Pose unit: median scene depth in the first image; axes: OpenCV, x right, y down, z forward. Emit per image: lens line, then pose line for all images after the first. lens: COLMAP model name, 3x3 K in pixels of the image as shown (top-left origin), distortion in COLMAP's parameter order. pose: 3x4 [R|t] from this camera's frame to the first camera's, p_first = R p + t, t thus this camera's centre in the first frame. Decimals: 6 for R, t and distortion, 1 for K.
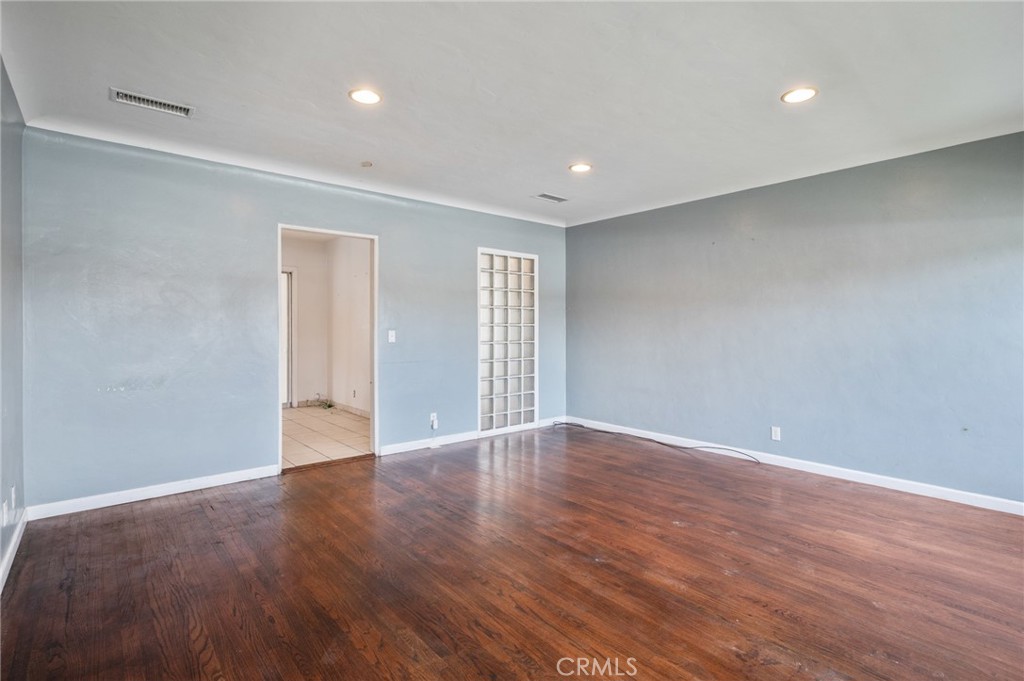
lens RADIAL K [[488.7, 0, 512.5], [0, 488.7, 334.0], [0, 0, 1]] dist [-0.001635, 0.000464]
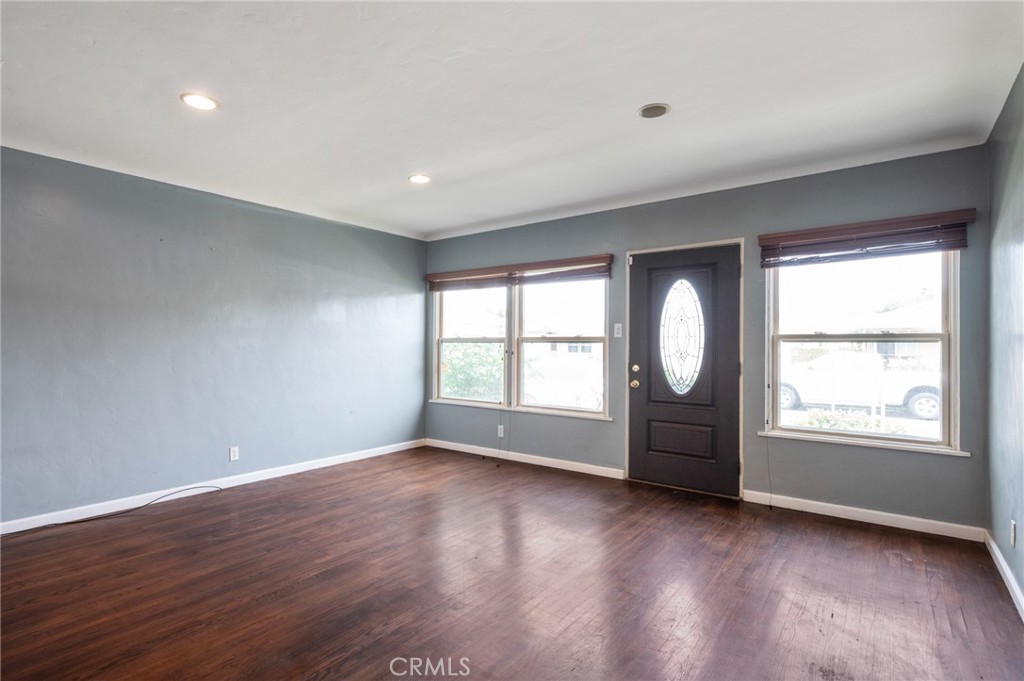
lens RADIAL K [[488.7, 0, 512.5], [0, 488.7, 334.0], [0, 0, 1]] dist [-0.001635, 0.000464]
pose [[-0.204909, 0.020910, 0.978558, -0.666626], [0.010729, 0.999760, -0.019117, -0.011646], [-0.978722, 0.006582, -0.205085, 0.823871]]
